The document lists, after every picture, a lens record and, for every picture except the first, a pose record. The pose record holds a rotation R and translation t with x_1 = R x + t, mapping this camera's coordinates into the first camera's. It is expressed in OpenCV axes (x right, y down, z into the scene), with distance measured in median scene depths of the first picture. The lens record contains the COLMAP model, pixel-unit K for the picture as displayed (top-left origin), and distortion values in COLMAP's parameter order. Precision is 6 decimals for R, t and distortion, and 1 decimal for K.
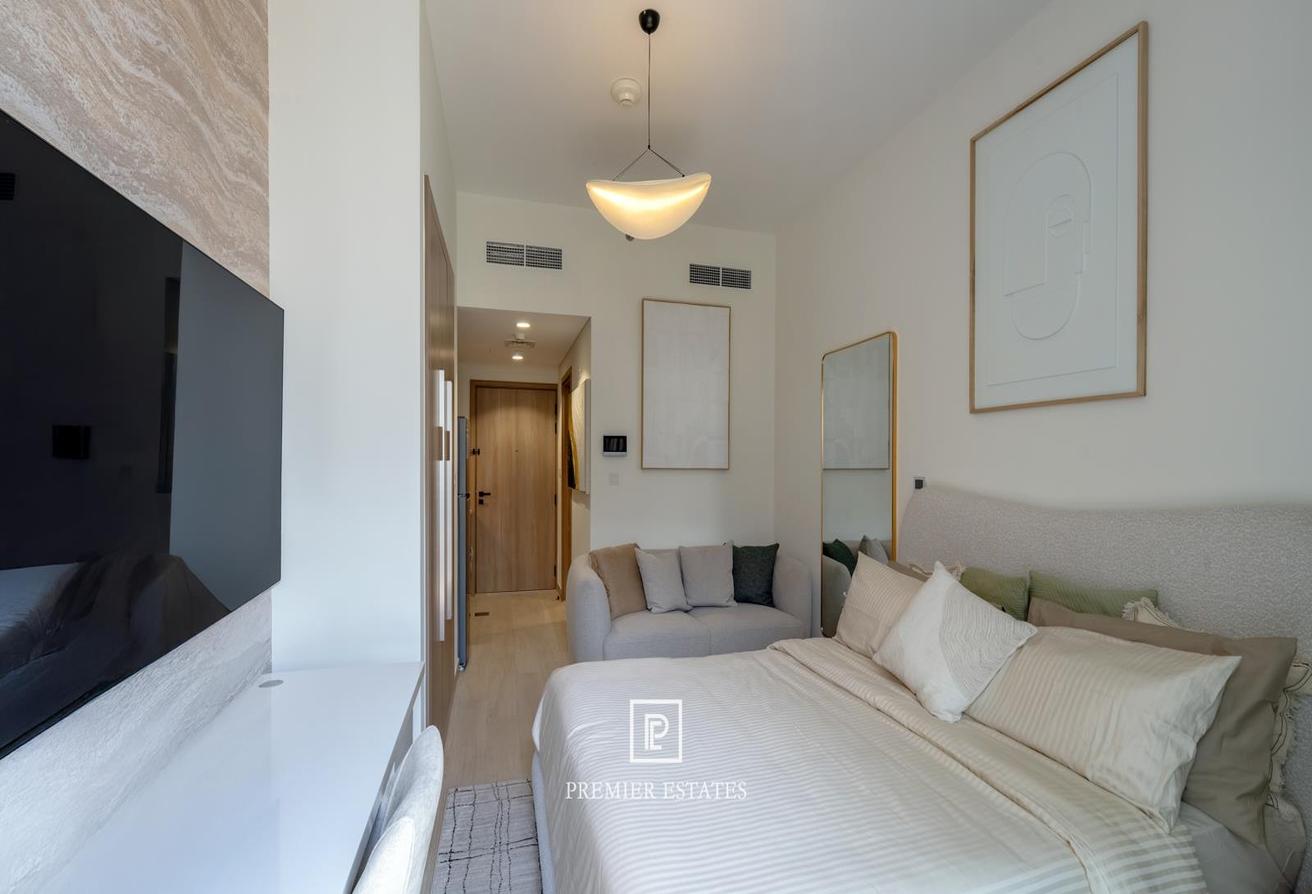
lens RADIAL K [[542.7, 0, 645.5], [0, 542.7, 461.0], [0, 0, 1]] dist [0.003634, 0.000007]
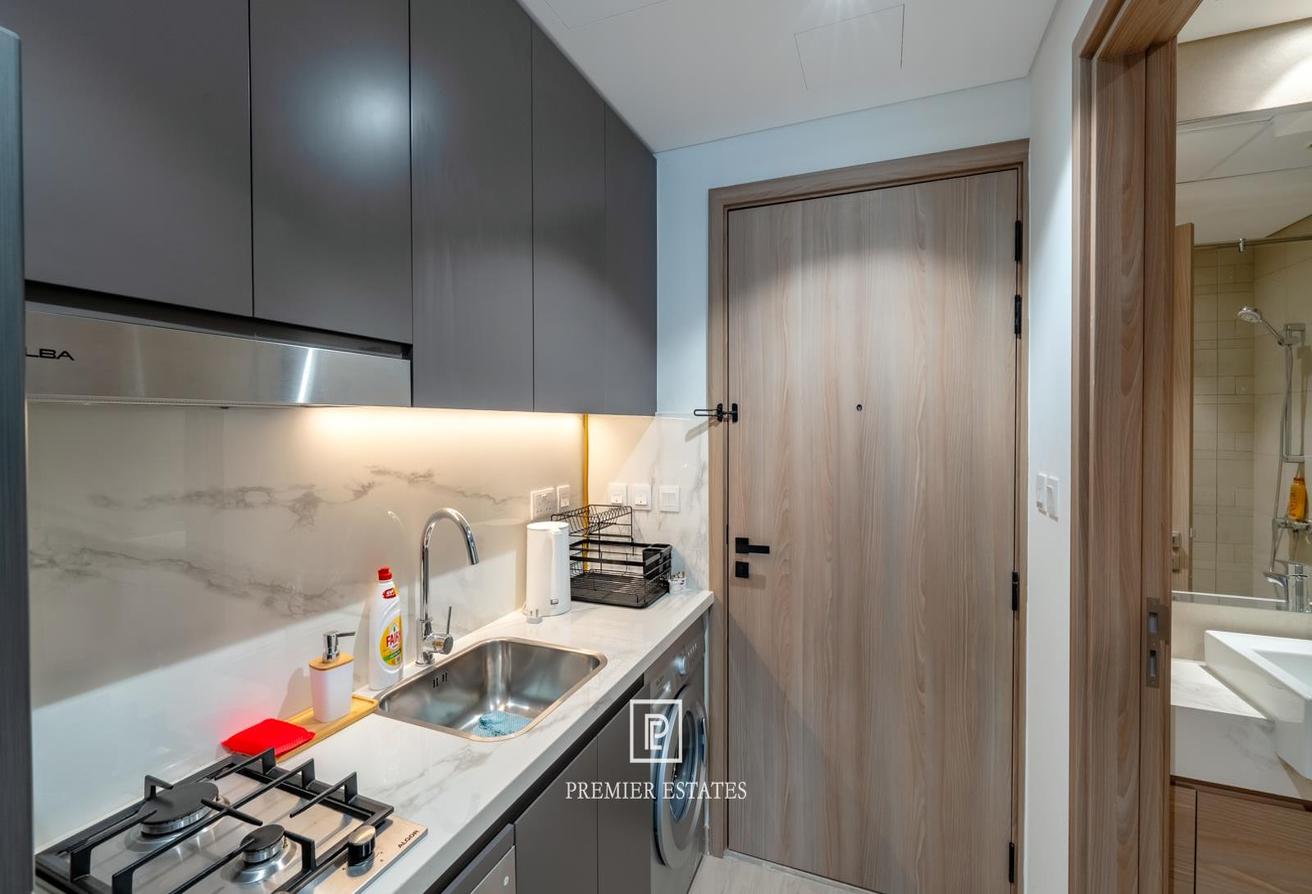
lens RADIAL K [[542.7, 0, 657.9], [0, 542.7, 434.7], [0, 0, 1]] dist [0.003634, 0.000007]
pose [[0.787947, 0.004660, -0.615726, -0.241861], [0.004002, 0.999911, 0.012688, -0.013762], [0.615731, -0.012462, 0.787858, 1.190822]]
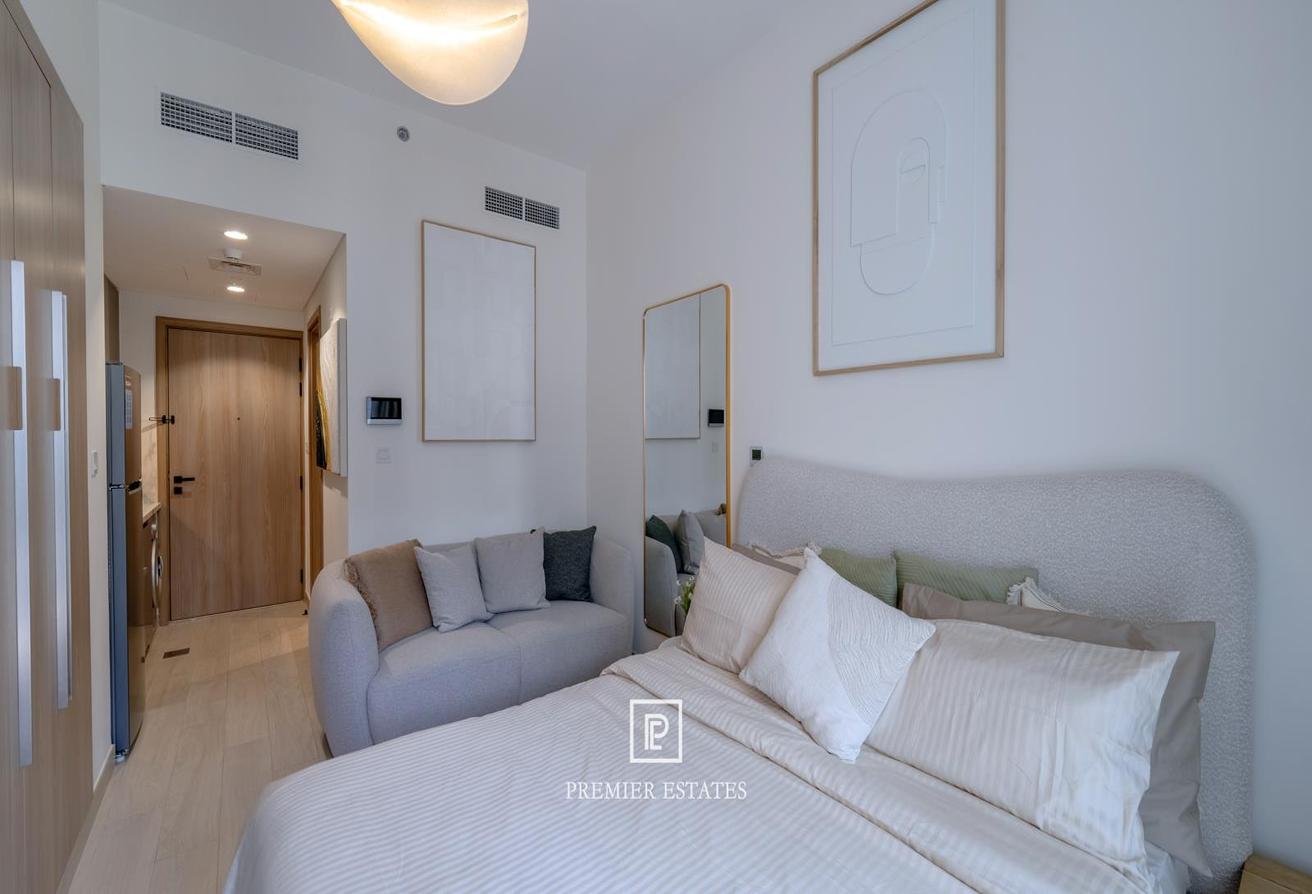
lens RADIAL K [[542.7, 0, 639.8], [0, 542.7, 436.8], [0, 0, 1]] dist [0.003634, 0.000007]
pose [[0.930524, -0.008483, 0.366132, -0.003926], [0.005375, 0.999940, 0.009509, 0.002853], [-0.366191, -0.006880, 0.930514, 0.201028]]
